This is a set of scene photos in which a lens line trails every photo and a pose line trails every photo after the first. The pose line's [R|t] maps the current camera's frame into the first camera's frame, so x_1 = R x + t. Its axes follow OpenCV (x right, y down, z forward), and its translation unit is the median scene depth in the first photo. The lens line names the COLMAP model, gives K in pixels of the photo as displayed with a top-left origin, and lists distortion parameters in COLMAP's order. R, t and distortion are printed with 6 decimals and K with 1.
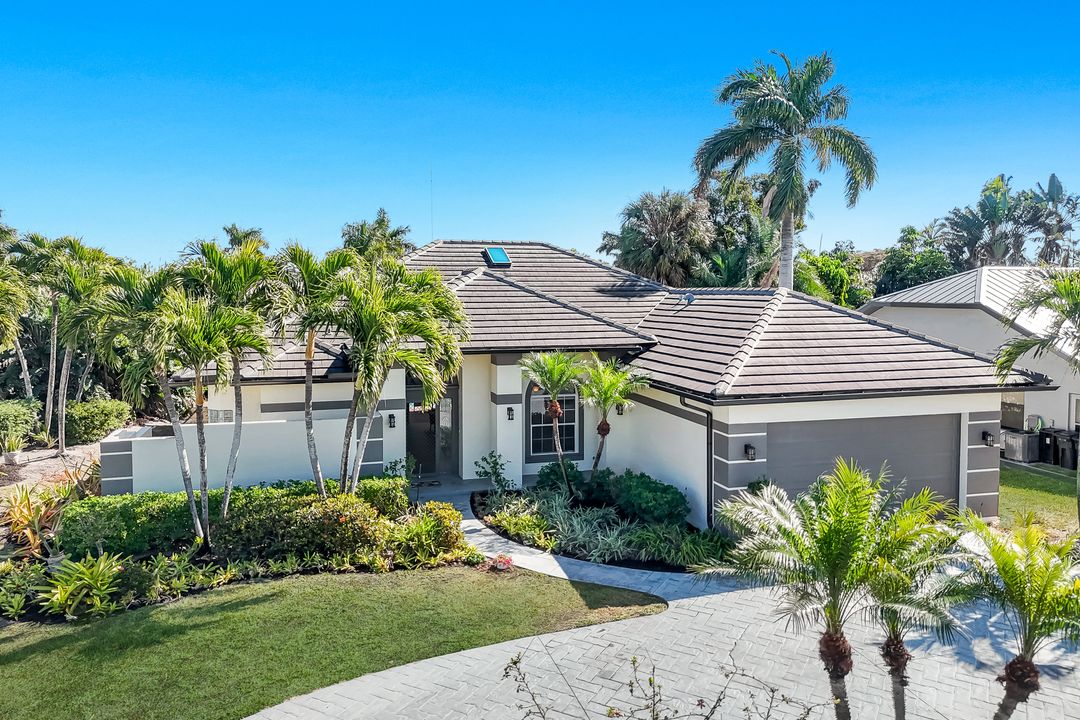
lens RADIAL K [[800.7, 0, 541.5], [0, 800.7, 327.3], [0, 0, 1]] dist [0.066463, -0.048163]
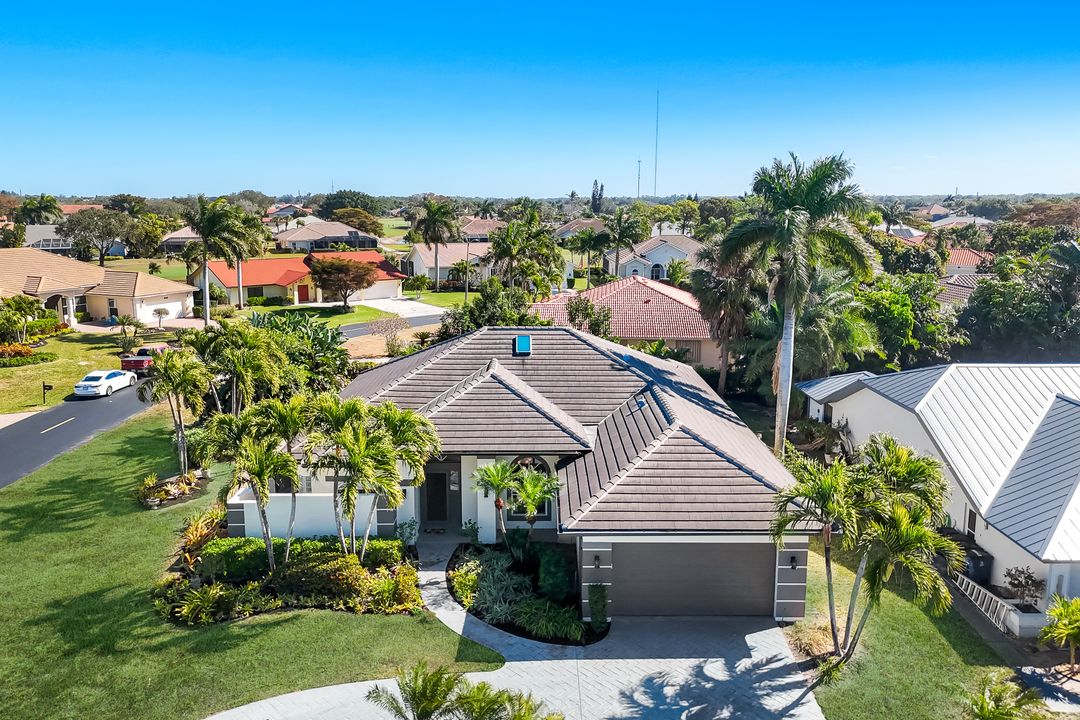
lens RADIAL K [[800.7, 0, 541.5], [0, 800.7, 327.3], [0, 0, 1]] dist [0.066463, -0.048163]
pose [[0.961959, 0.043066, -0.269779, 0.490546], [-0.014102, 0.994008, 0.108393, -0.390191], [0.272830, -0.100465, 0.956802, -0.358311]]
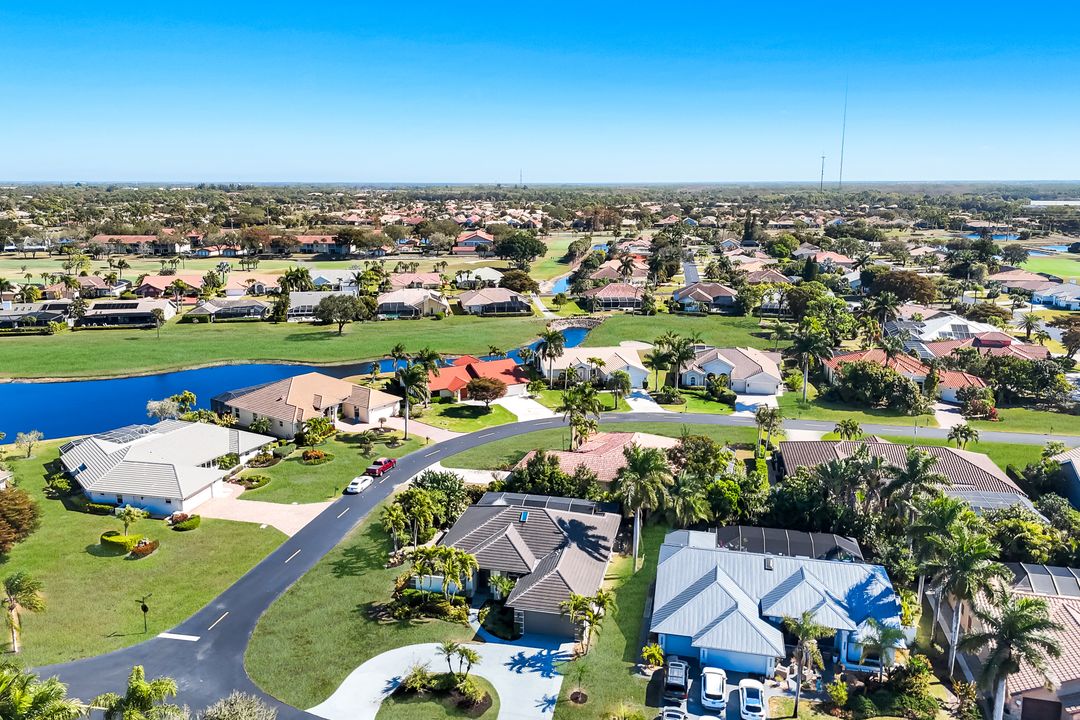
lens RADIAL K [[800.7, 0, 541.5], [0, 800.7, 327.3], [0, 0, 1]] dist [0.066463, -0.048163]
pose [[0.875303, 0.086680, -0.475744, 2.228105], [-0.023304, 0.990222, 0.137541, -1.943942], [0.483014, -0.109303, 0.868764, -2.551369]]
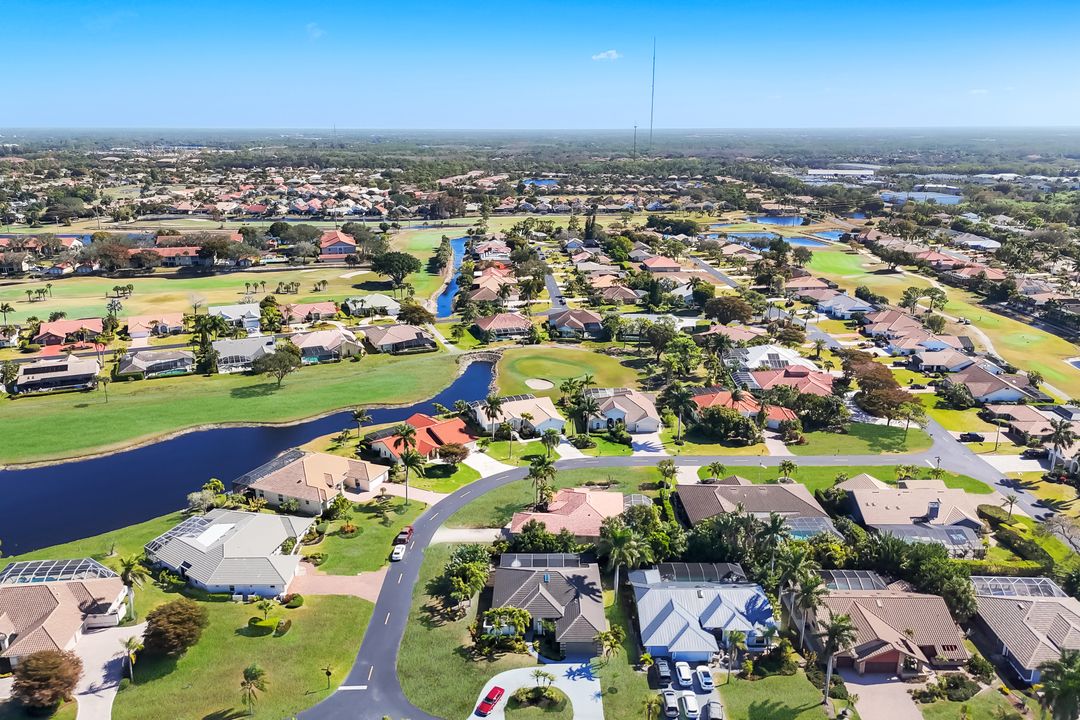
lens RADIAL K [[794.2, 0, 540.0], [0, 794.2, 360.0], [0, 0, 1]] dist [0.074150, -0.051701]
pose [[0.961523, 0.076384, -0.263890, 1.696643], [-0.012287, 0.971566, 0.236451, -3.932174], [0.274448, -0.224110, 0.935122, -5.133123]]
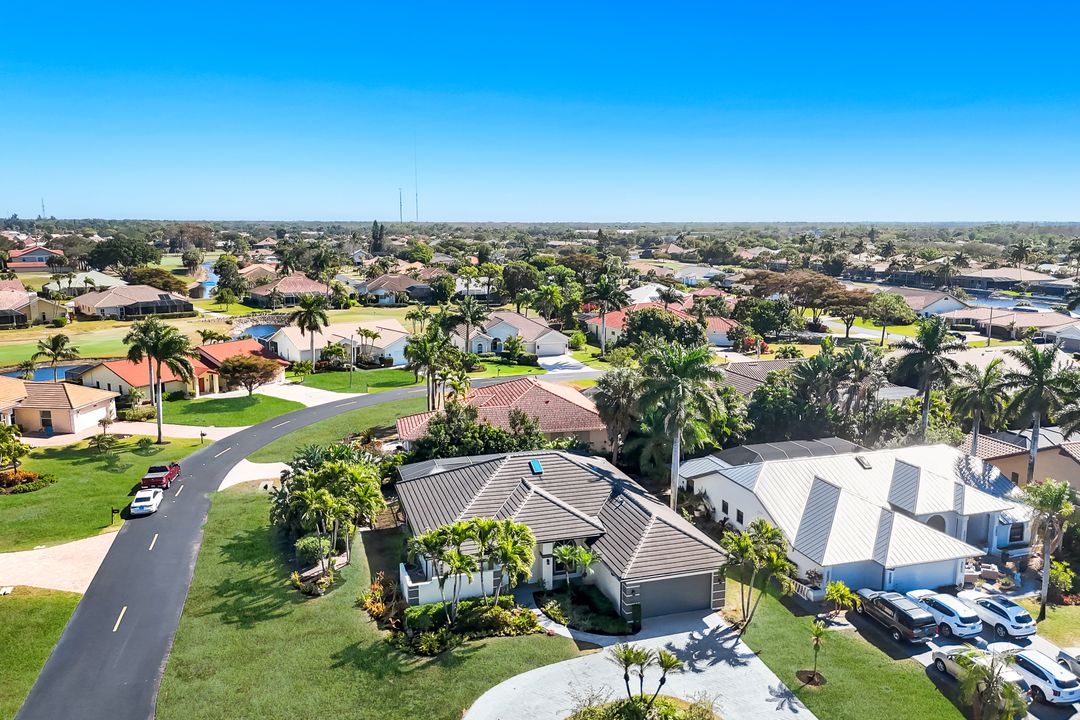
lens RADIAL K [[794.2, 0, 540.0], [0, 794.2, 360.0], [0, 0, 1]] dist [0.074150, -0.051701]
pose [[0.999745, 0.000278, 0.022598, -0.139114], [-0.003014, 0.992630, 0.121145, -0.956316], [-0.022397, -0.121182, 0.992378, -1.645961]]
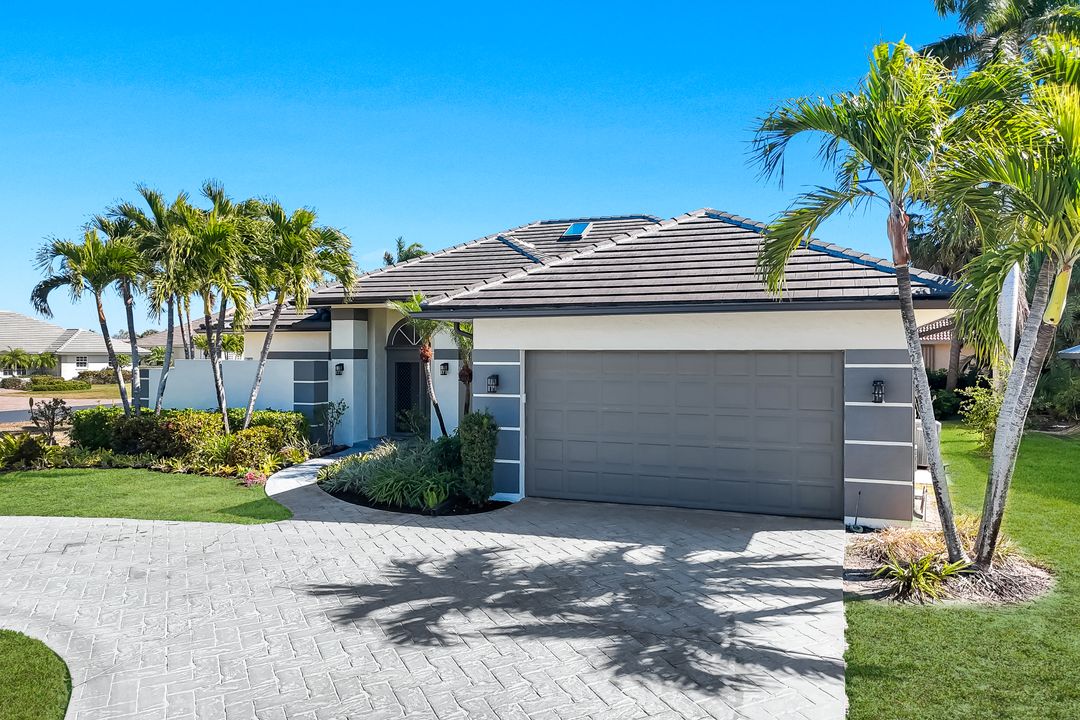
lens RADIAL K [[808.6, 0, 539.6], [0, 808.6, 329.6], [0, 0, 1]] dist [0.082680, -0.079018]
pose [[0.803998, -0.014708, -0.594449, 0.713437], [-0.031730, 0.997209, -0.067589, 0.140454], [0.593784, 0.073203, 0.801287, 0.332632]]
